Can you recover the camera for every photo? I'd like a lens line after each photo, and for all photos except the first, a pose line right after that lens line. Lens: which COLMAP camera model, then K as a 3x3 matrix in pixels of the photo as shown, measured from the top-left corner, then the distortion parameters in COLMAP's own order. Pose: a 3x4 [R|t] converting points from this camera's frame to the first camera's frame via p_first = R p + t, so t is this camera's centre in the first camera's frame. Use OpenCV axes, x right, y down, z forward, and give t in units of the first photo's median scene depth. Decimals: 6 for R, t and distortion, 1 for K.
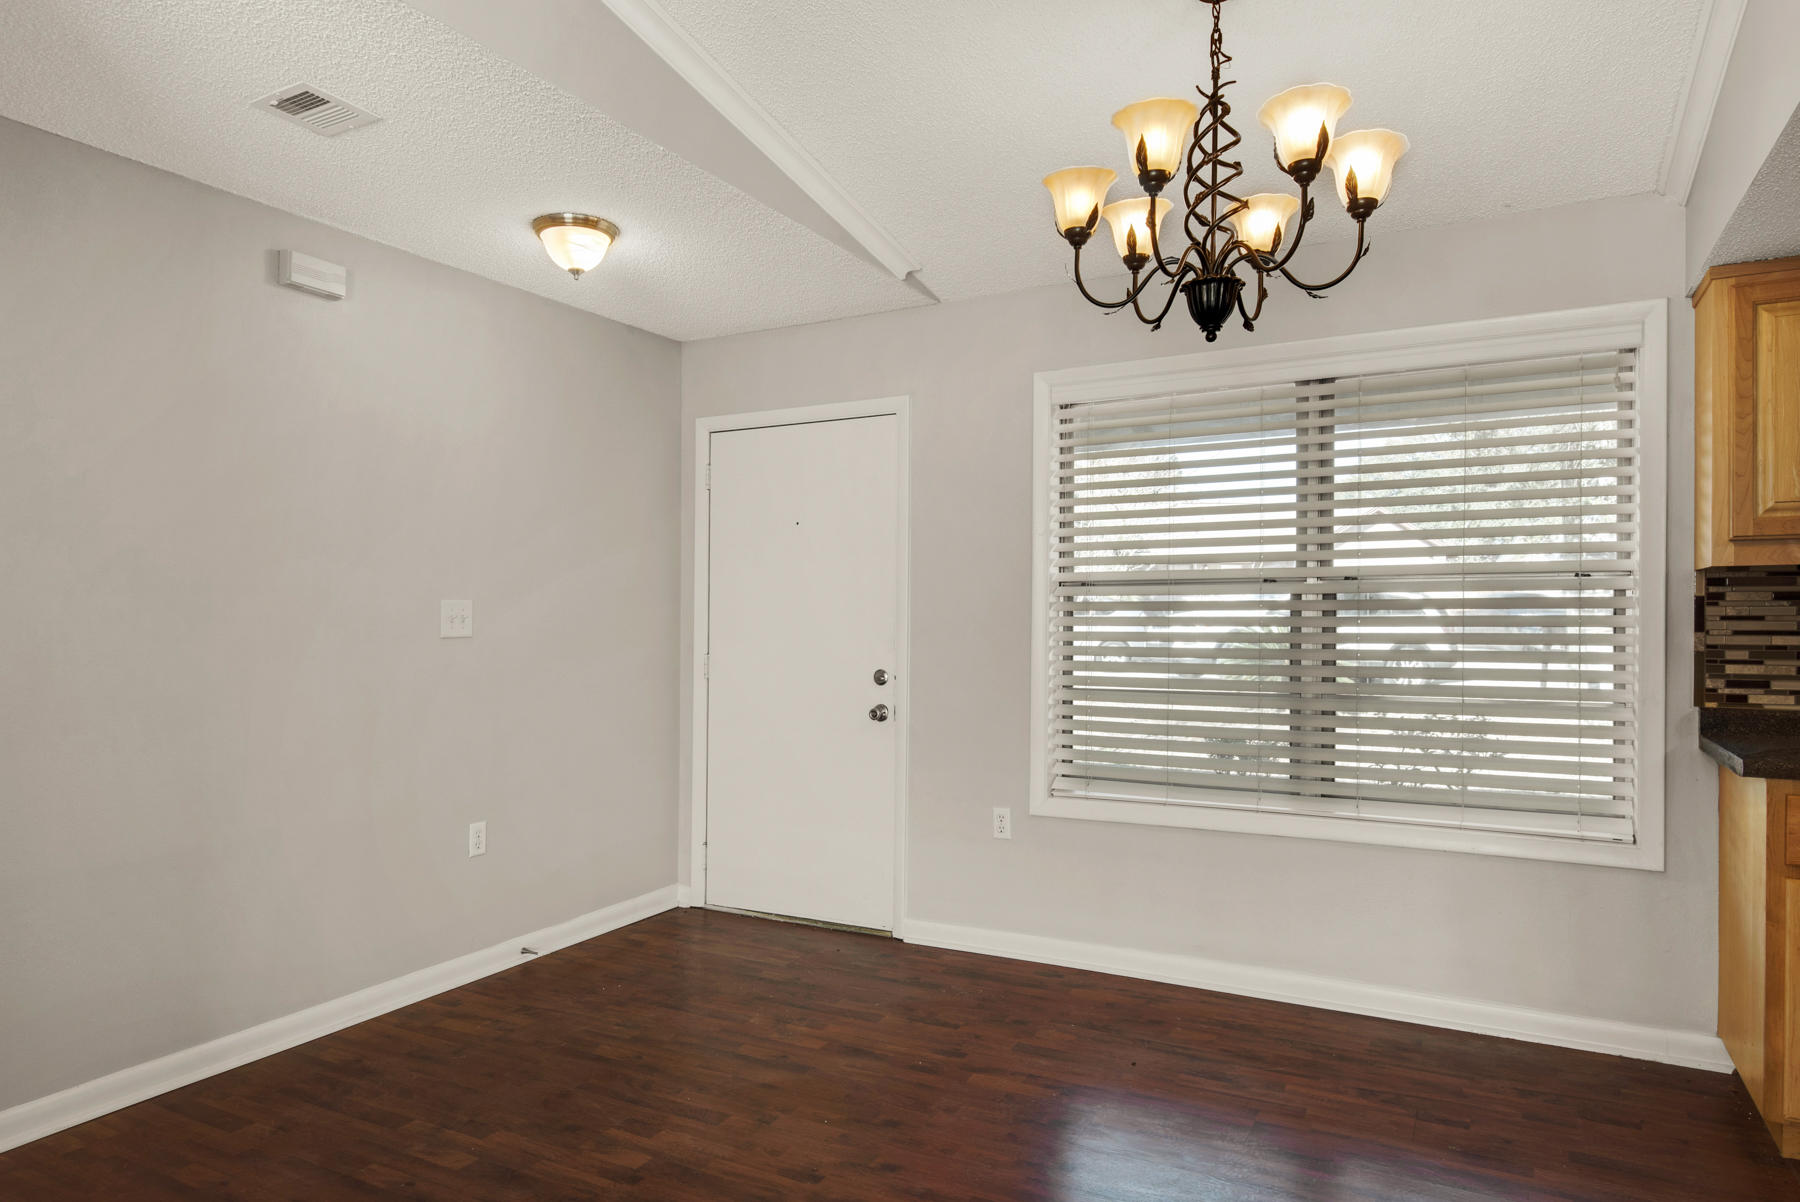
lens RADIAL K [[1107.1, 0, 890.0], [0, 1107.1, 577.3], [0, 0, 1]] dist [0.029394, -0.026132]
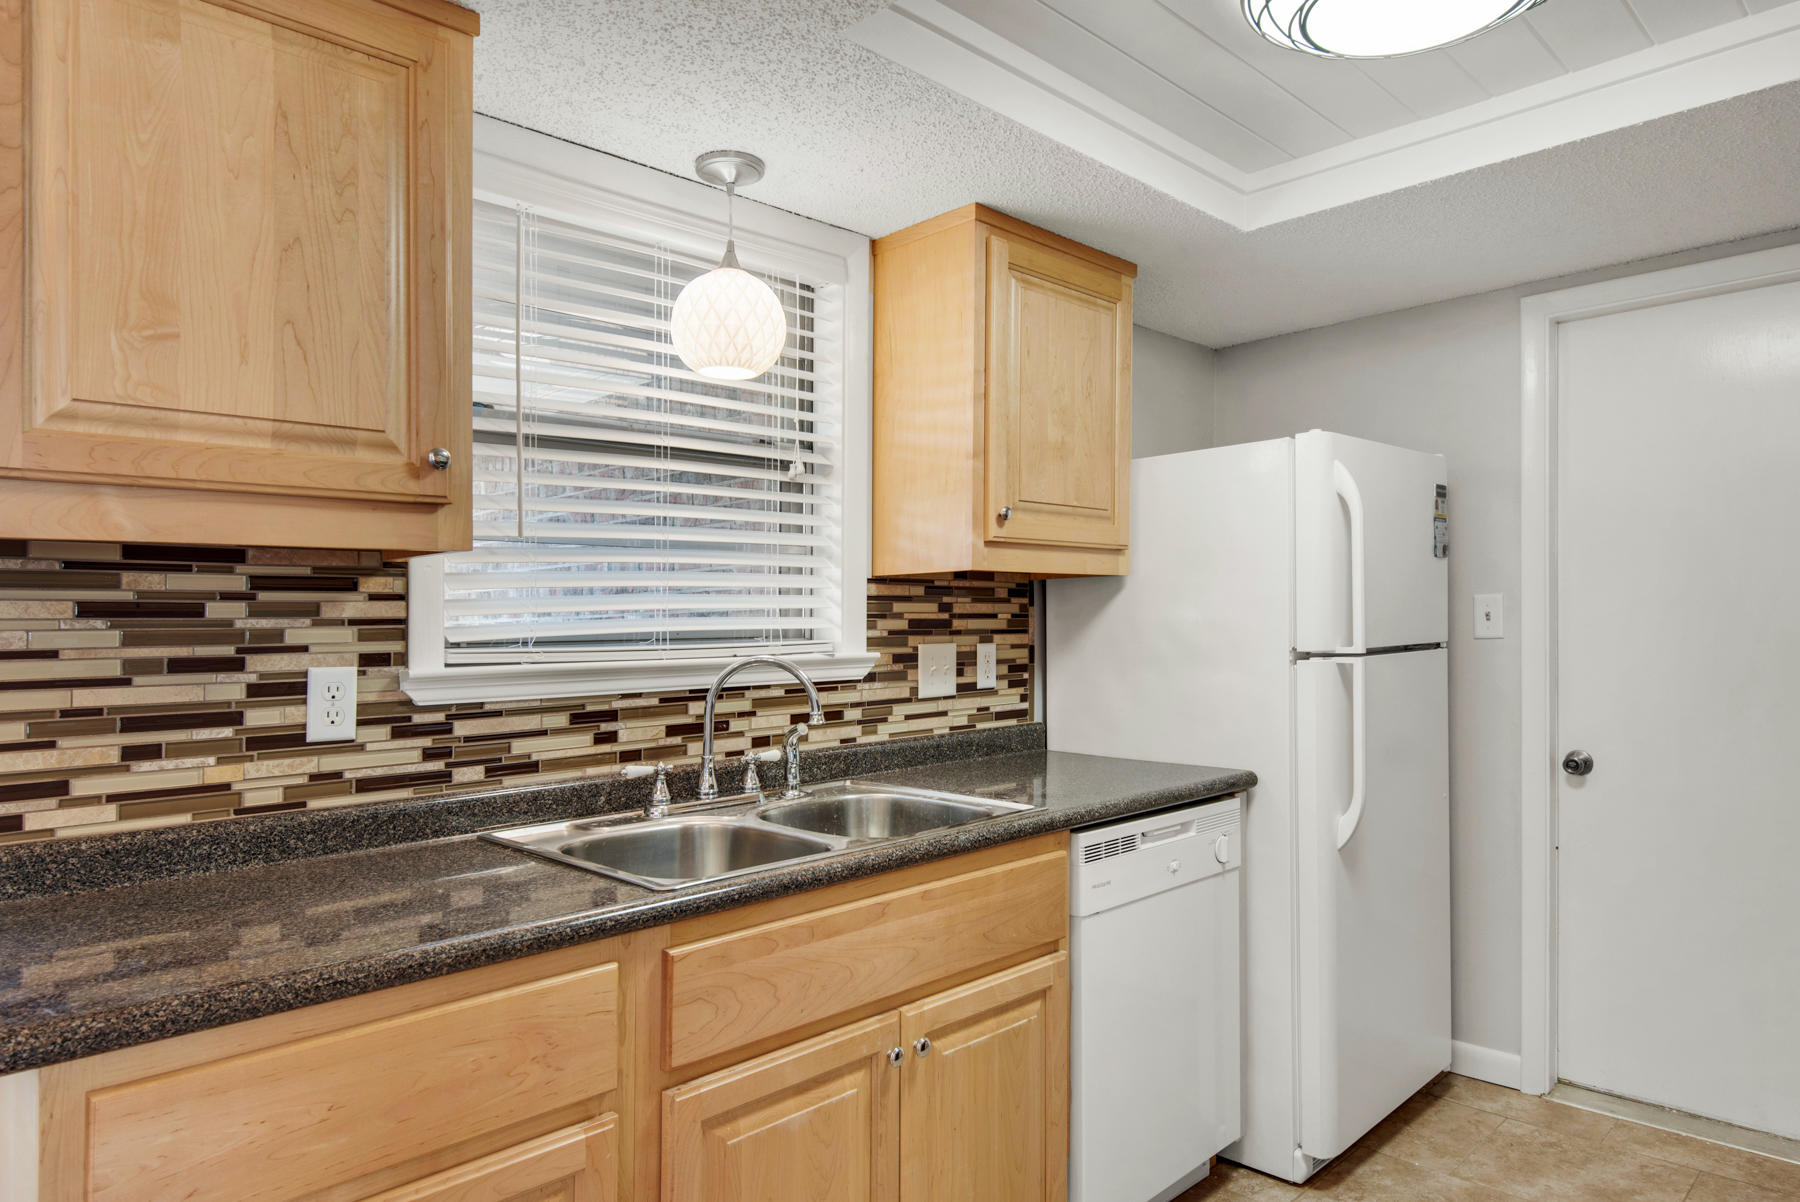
lens RADIAL K [[1107.1, 0, 902.2], [0, 1107.1, 635.5], [0, 0, 1]] dist [0.029394, -0.026132]
pose [[0.284730, -0.011938, 0.958533, 0.381509], [-0.014095, 0.999762, 0.016638, 0.013528], [-0.958504, -0.018248, 0.284494, 0.459600]]
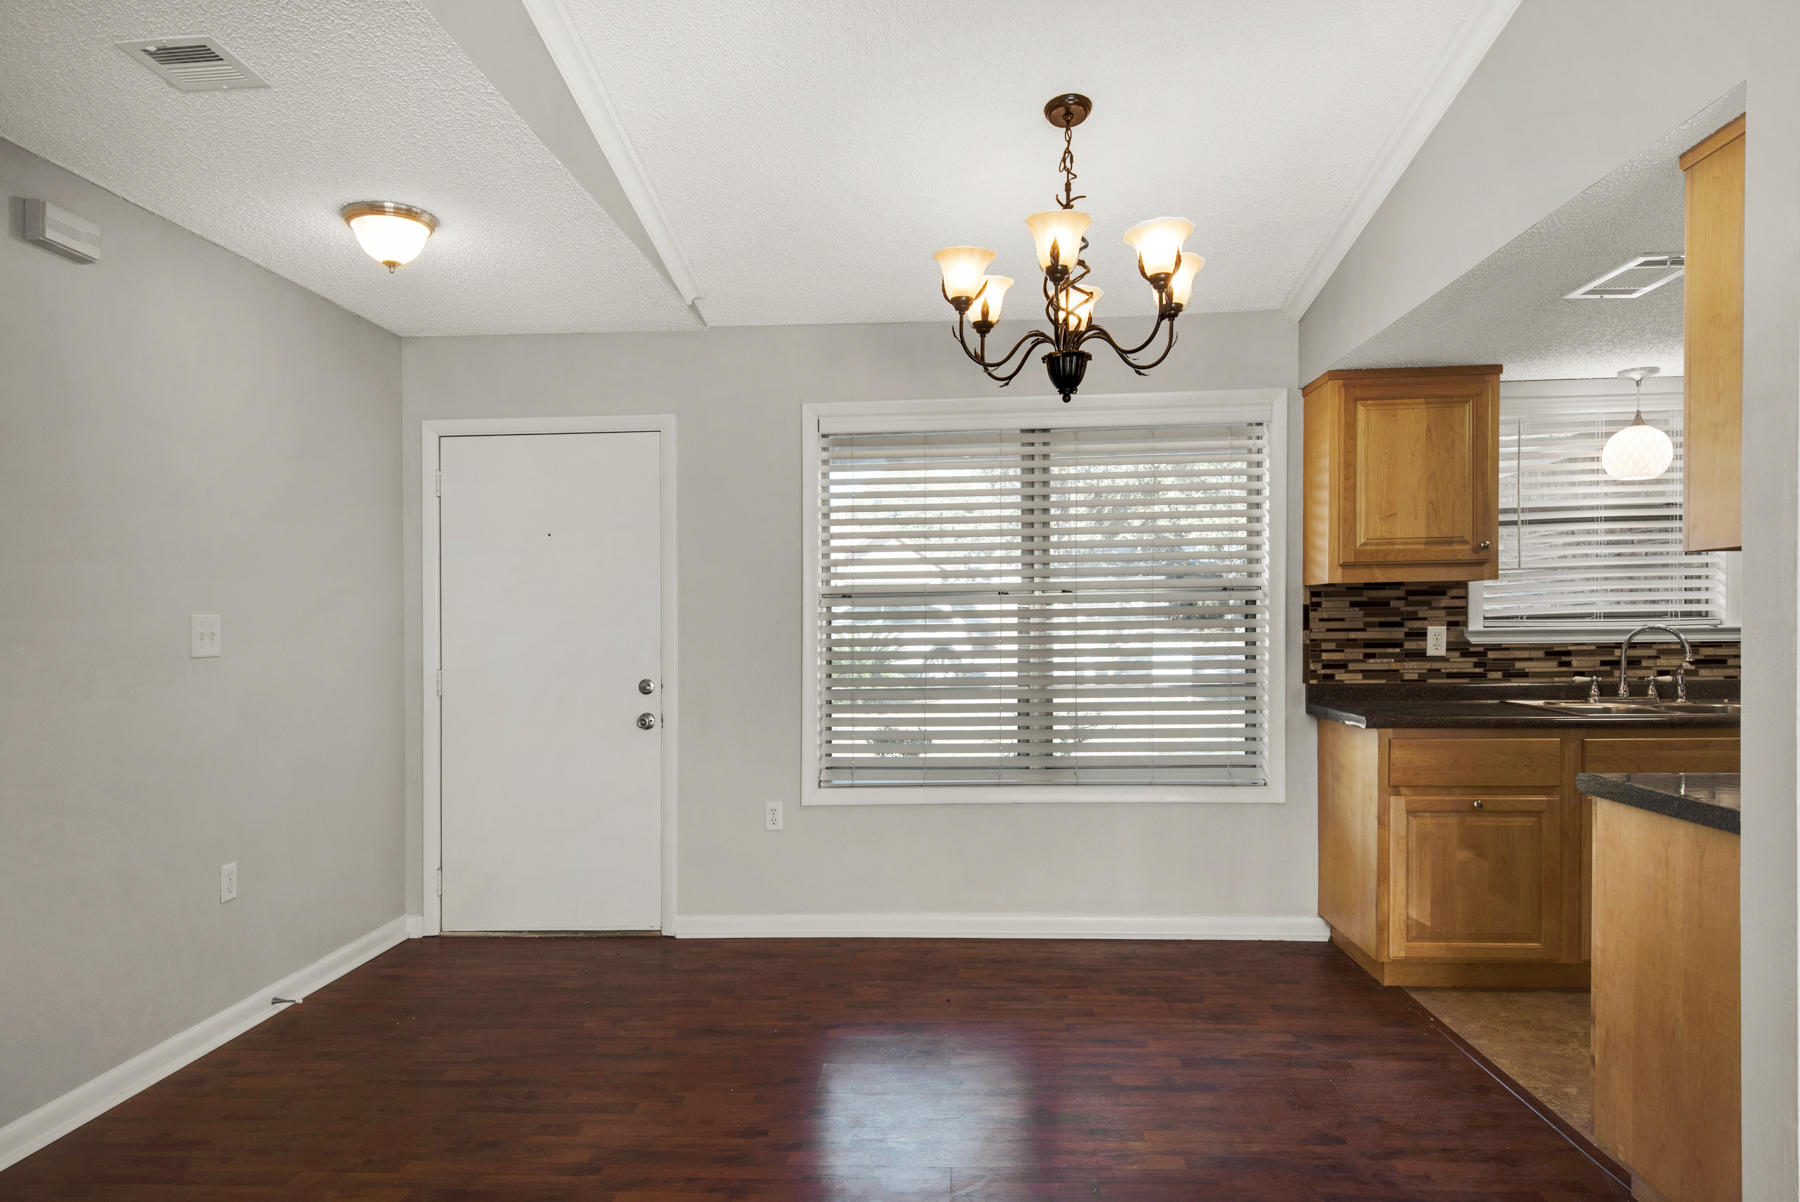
lens RADIAL K [[1107.1, 0, 889.6], [0, 1107.1, 602.3], [0, 0, 1]] dist [0.029394, -0.026132]
pose [[0.906108, -0.002939, 0.423035, -0.316488], [-0.002275, 0.999928, 0.011820, -0.000949], [-0.423039, -0.011672, 0.906036, -0.038067]]
